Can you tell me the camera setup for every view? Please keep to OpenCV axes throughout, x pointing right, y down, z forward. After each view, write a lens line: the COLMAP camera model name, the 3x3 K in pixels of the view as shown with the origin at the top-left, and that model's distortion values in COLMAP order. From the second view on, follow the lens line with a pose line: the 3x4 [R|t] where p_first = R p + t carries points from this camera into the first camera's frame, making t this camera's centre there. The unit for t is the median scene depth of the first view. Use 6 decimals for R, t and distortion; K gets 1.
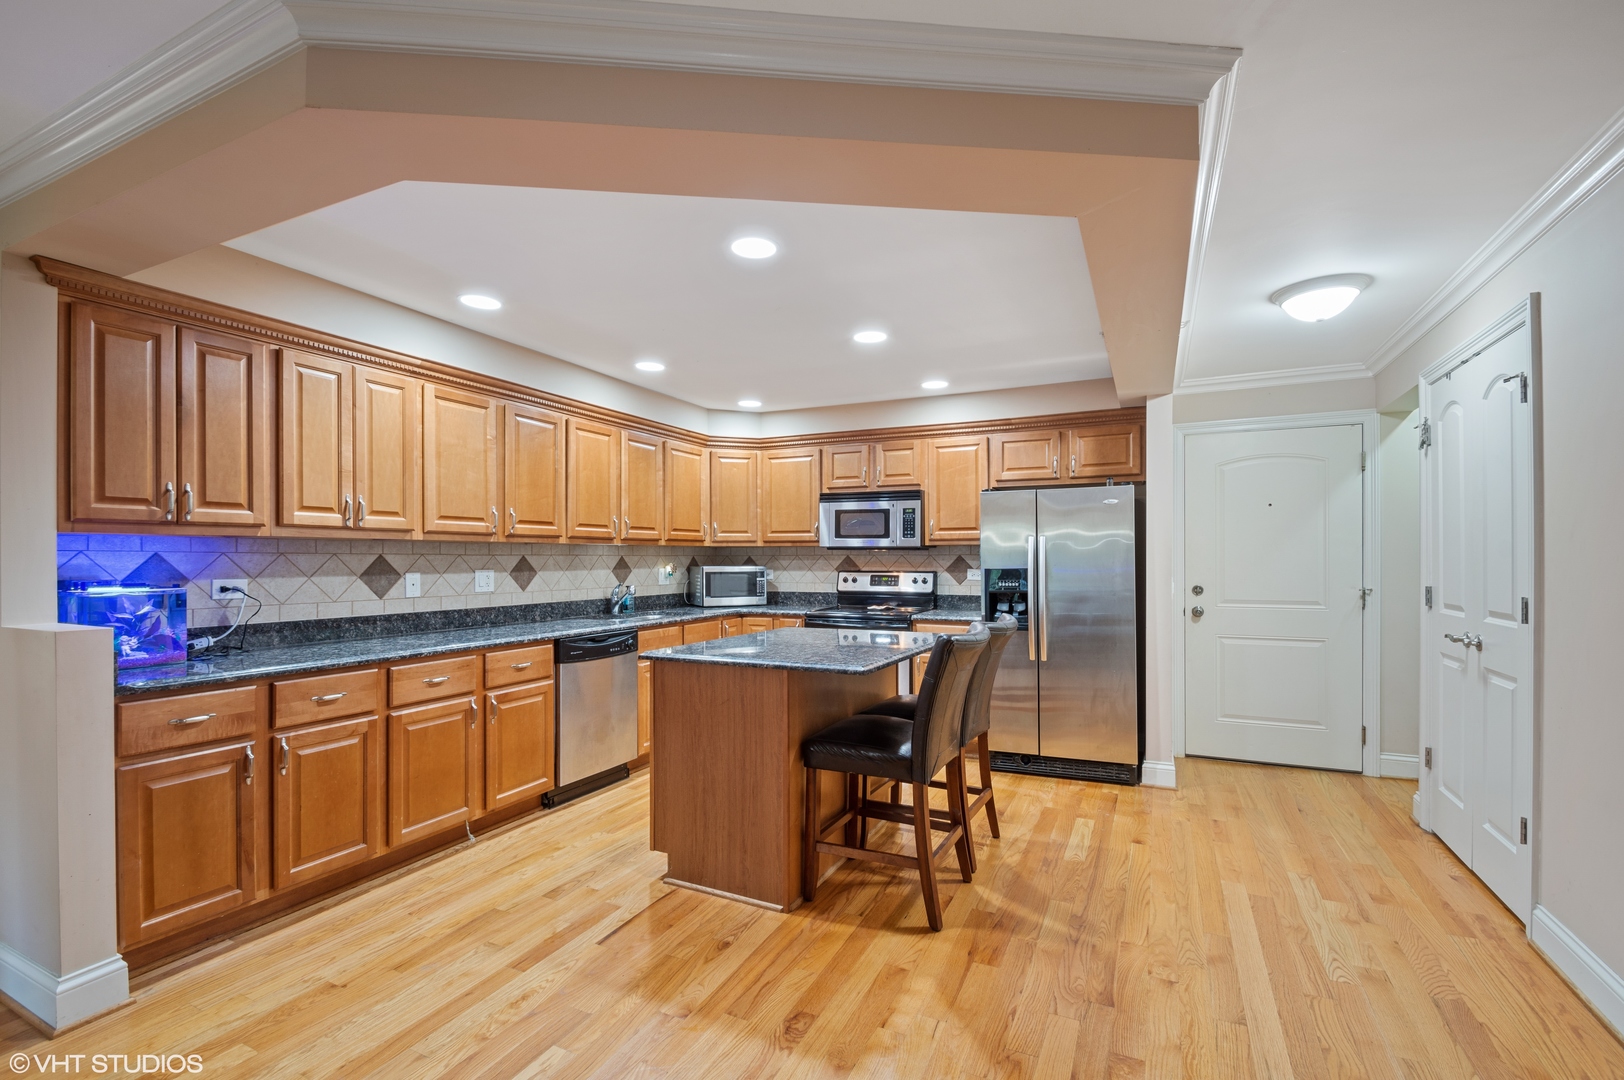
lens RADIAL K [[720.9, 0, 798.9], [0, 720.9, 542.9], [0, 0, 1]] dist [-0.000915, -0.003684]
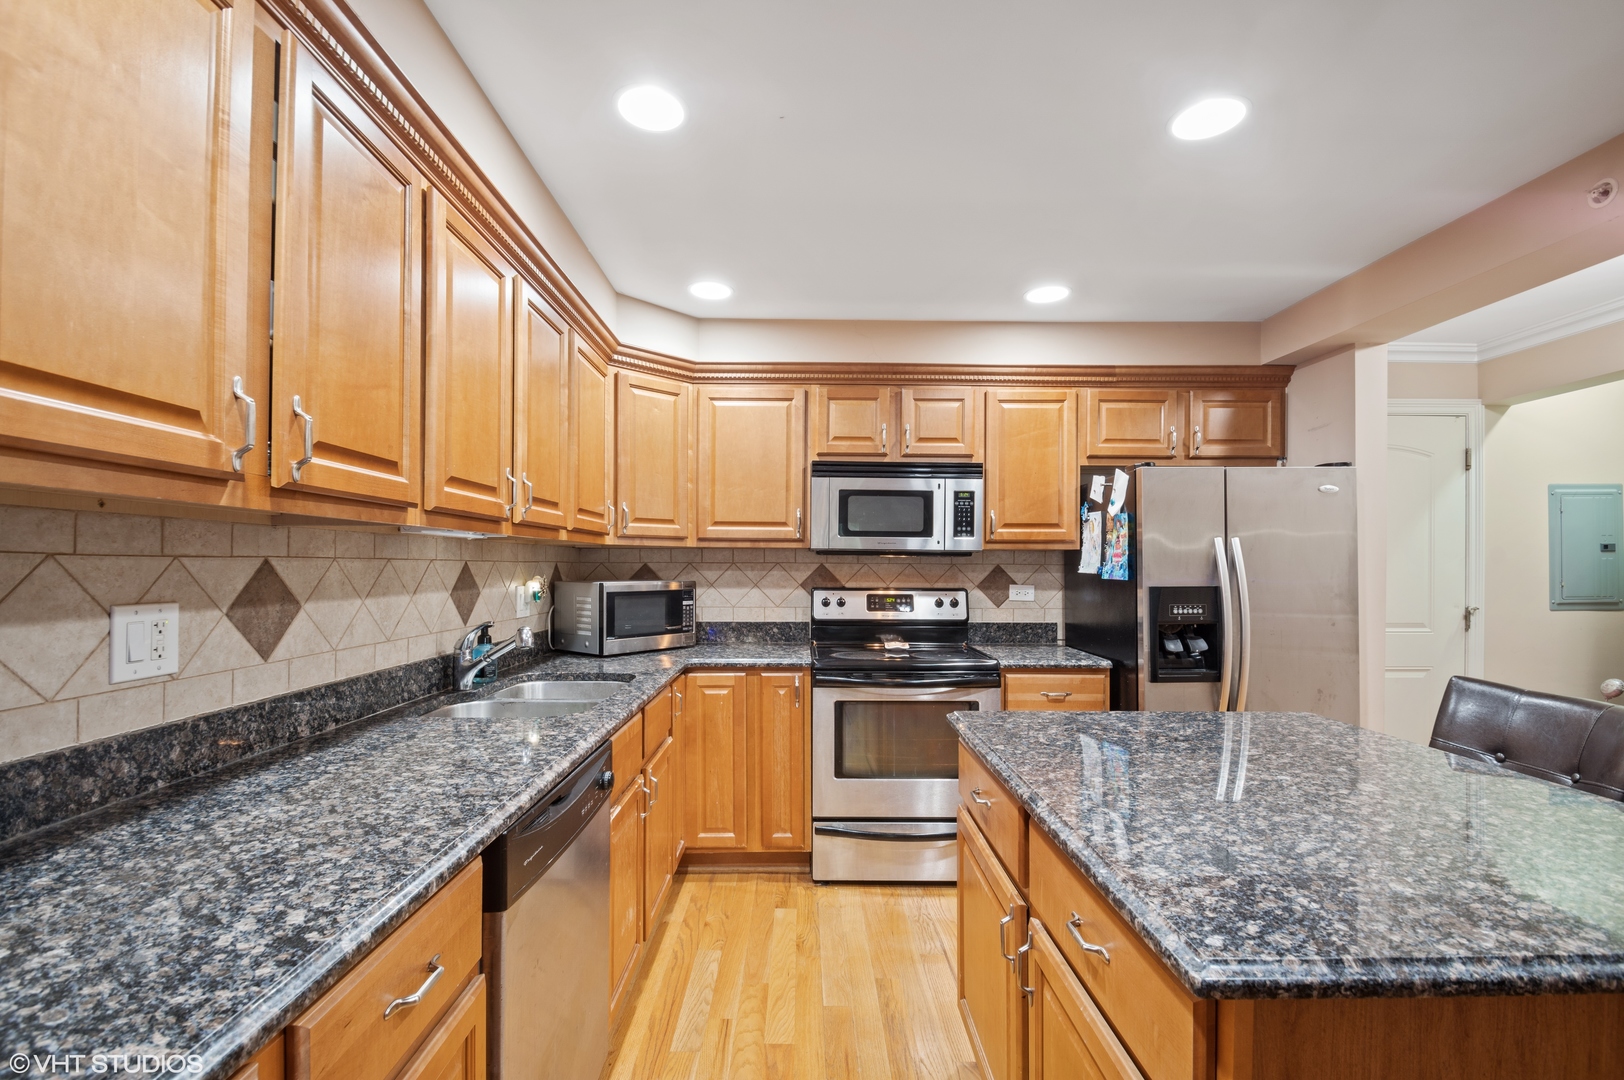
lens RADIAL K [[720.9, 0, 802.1], [0, 720.9, 553.7], [0, 0, 1]] dist [-0.000915, -0.003684]
pose [[0.896997, 0.013424, 0.441833, -0.255466], [-0.015638, 0.999877, 0.001371, 0.008920], [-0.441760, -0.008139, 0.897096, 0.480440]]
